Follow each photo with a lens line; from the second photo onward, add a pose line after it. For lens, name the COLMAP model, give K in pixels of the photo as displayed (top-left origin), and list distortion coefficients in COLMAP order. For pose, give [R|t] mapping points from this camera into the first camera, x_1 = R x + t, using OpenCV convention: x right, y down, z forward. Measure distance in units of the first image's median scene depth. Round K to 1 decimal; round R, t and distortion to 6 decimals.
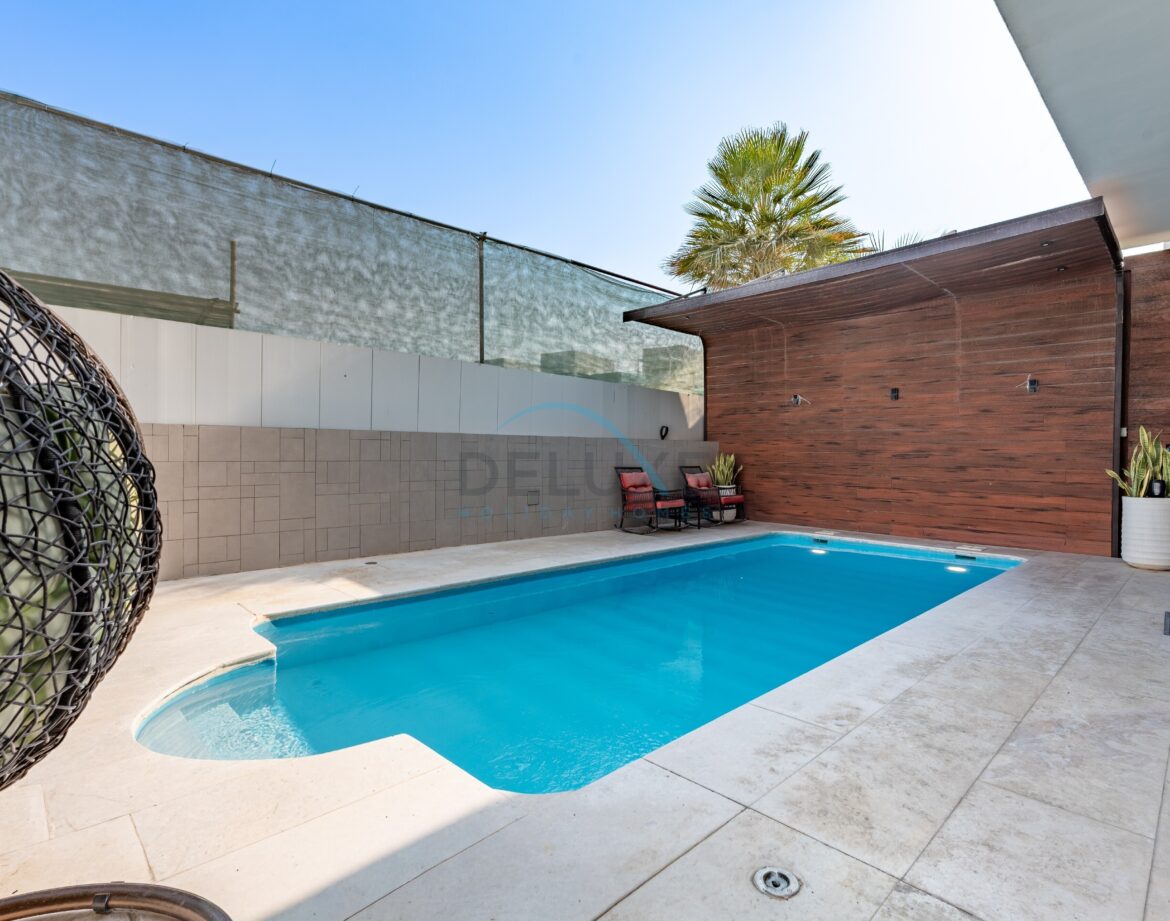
lens RADIAL K [[612.0, 0, 580.9], [0, 612.0, 457.5], [0, 0, 1]] dist [-0.000015, -0.000626]
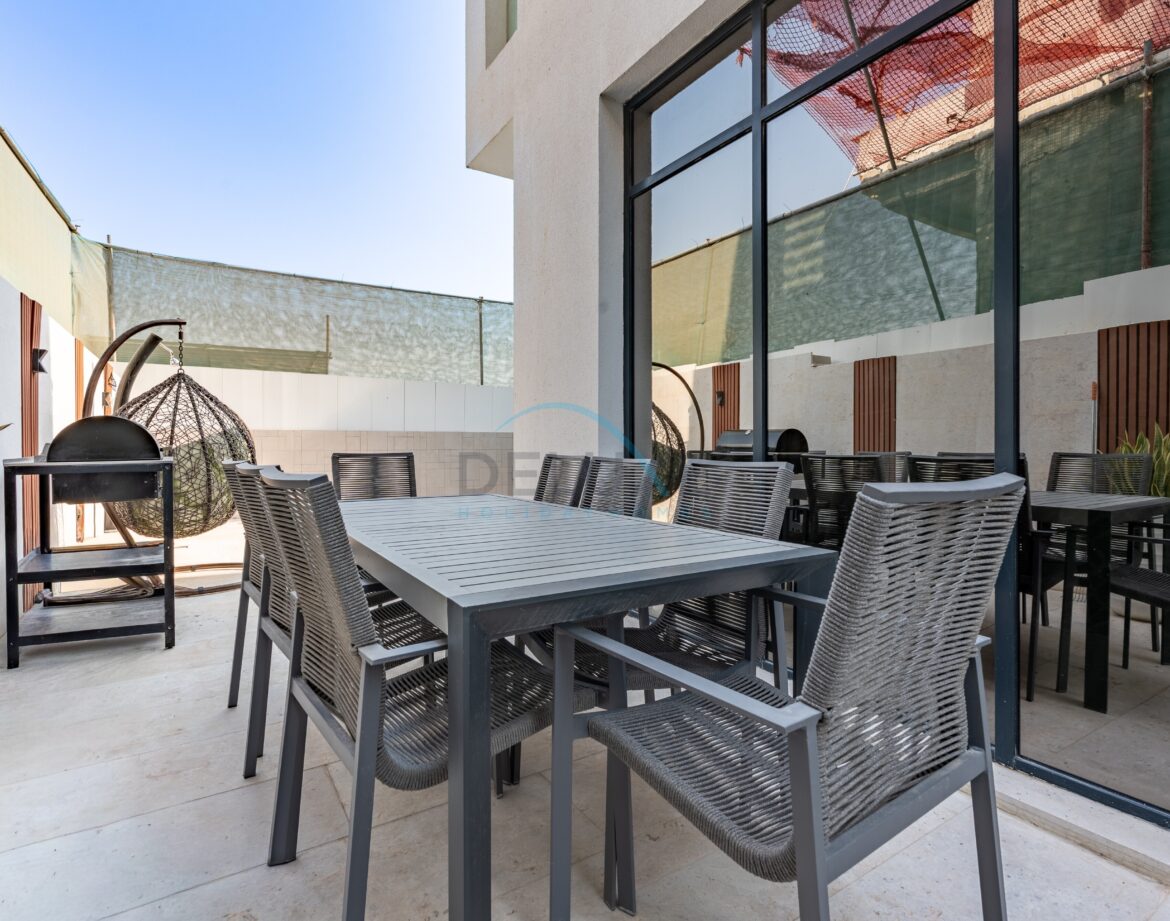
lens RADIAL K [[612.0, 0, 585.8], [0, 612.0, 451.9], [0, 0, 1]] dist [-0.000015, -0.000626]
pose [[0.982650, -0.006479, -0.185358, 2.512257], [0.007257, 0.999967, 0.003518, 0.051090], [0.185329, -0.004802, 0.982665, -2.920620]]
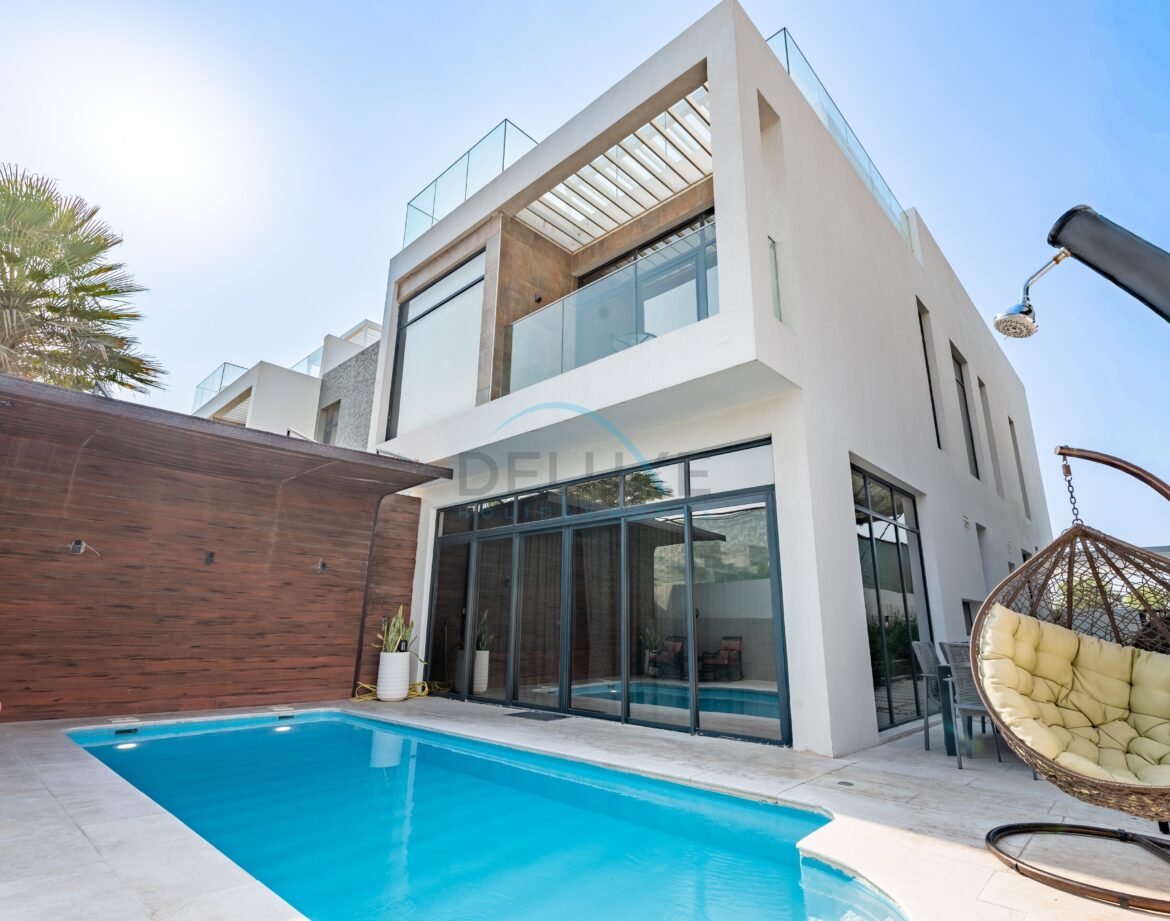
lens RADIAL K [[612.0, 0, 587.2], [0, 612.0, 461.2], [0, 0, 1]] dist [-0.000015, -0.000626]
pose [[-0.071663, 0.250547, 0.965448, -0.459427], [-0.012308, 0.967641, -0.252030, -0.011419], [-0.997353, -0.029944, -0.066261, 0.401424]]
